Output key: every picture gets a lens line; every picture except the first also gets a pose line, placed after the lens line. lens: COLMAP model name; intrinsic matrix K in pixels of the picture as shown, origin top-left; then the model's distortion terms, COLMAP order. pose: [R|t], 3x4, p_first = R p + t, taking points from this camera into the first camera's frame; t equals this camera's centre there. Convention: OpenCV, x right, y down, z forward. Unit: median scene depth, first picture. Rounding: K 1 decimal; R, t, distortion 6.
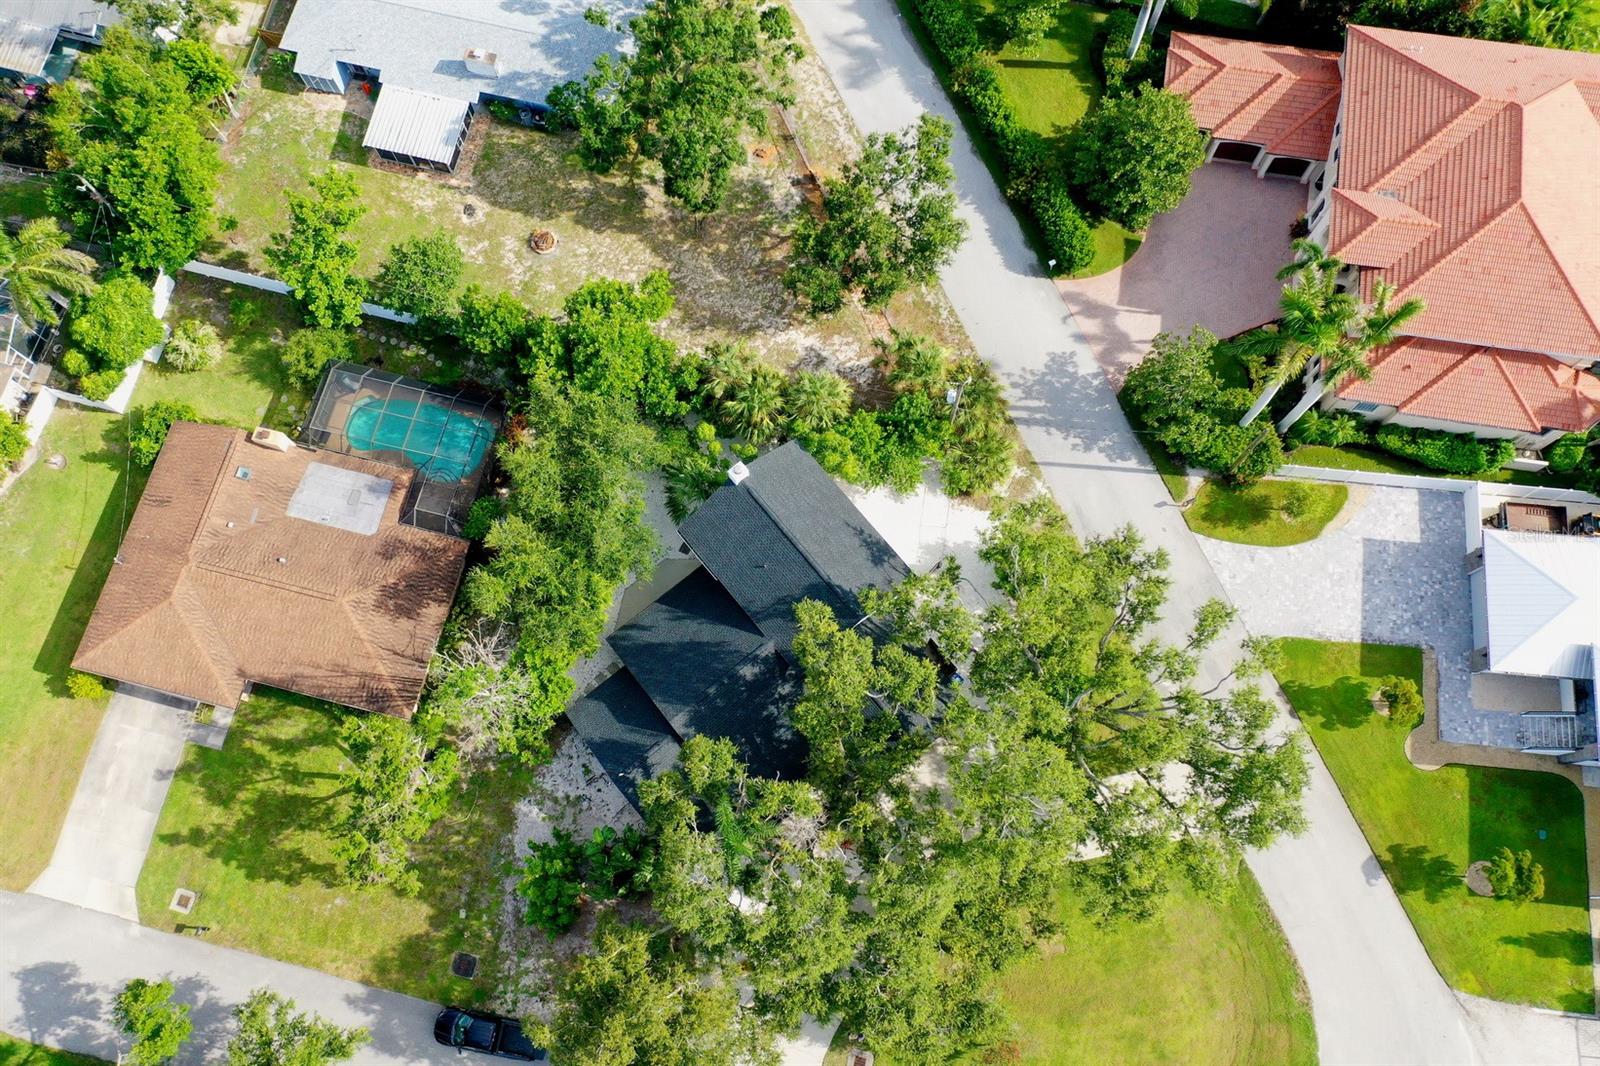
lens RADIAL K [[1280.7, 0, 800.4], [0, 1280.7, 532.6], [0, 0, 1]] dist [-0.002588, -0.000919]
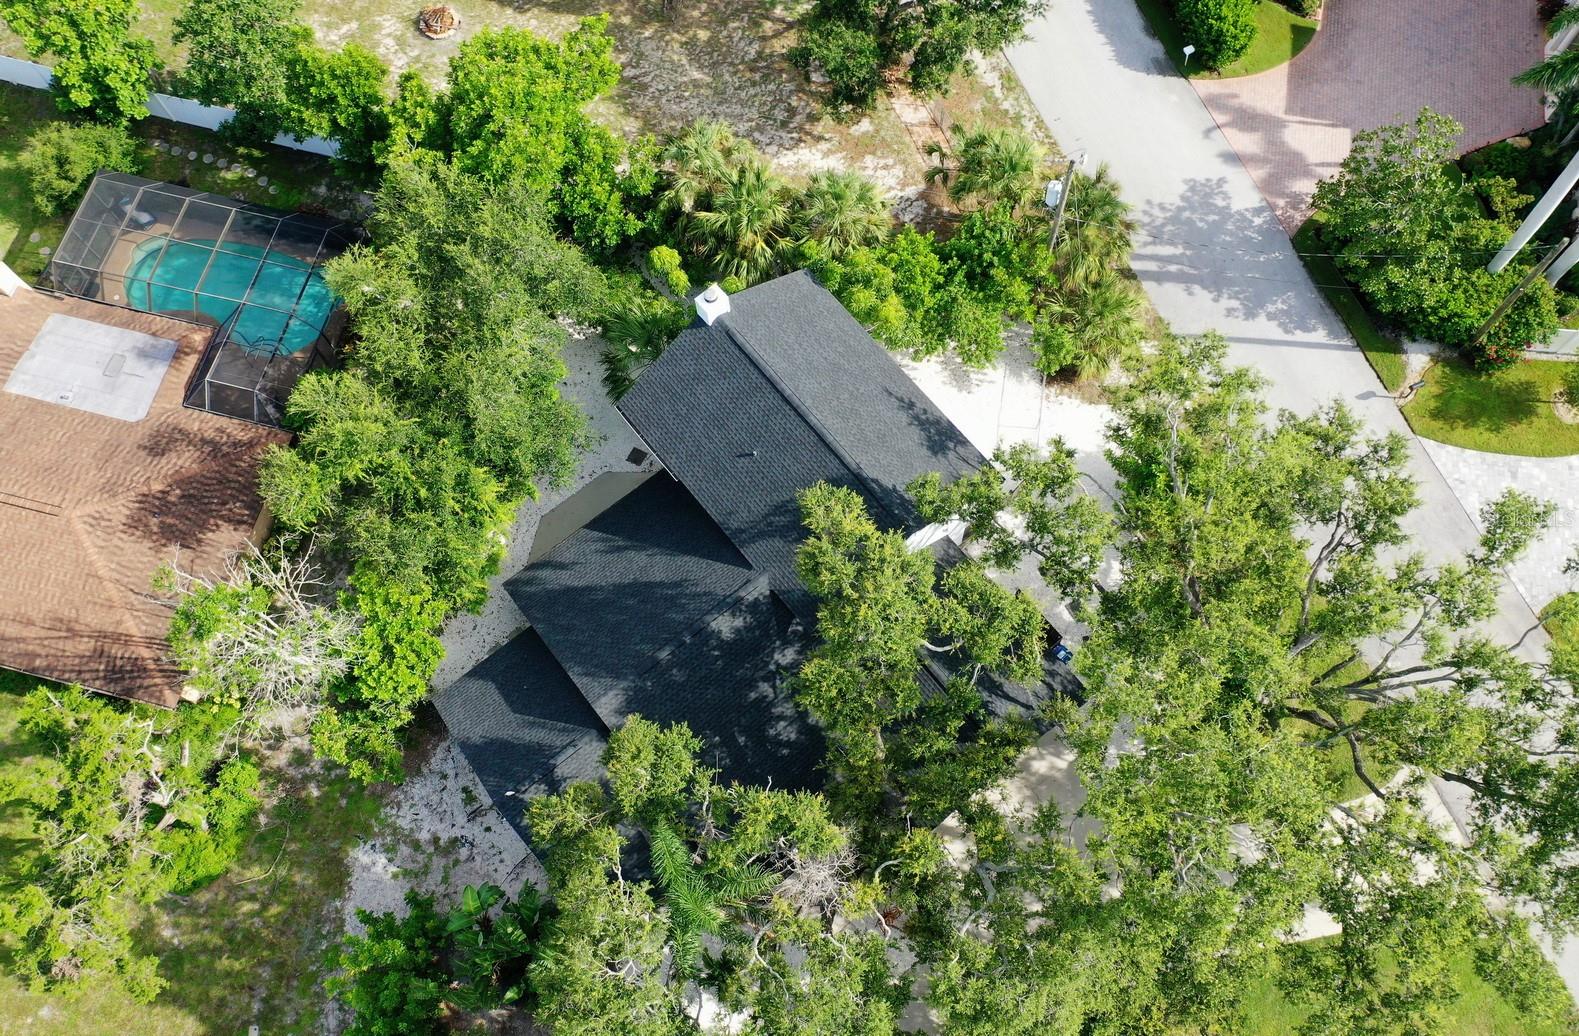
lens RADIAL K [[1338.6, 0, 821.6], [0, 1338.6, 536.2], [0, 0, 1]] dist [0.003726, 0.009861]
pose [[0.999994, 0.002608, -0.002085, 0.005826], [-0.002740, 0.997812, -0.066063, 0.104481], [0.001909, 0.066068, 0.997813, 0.352164]]
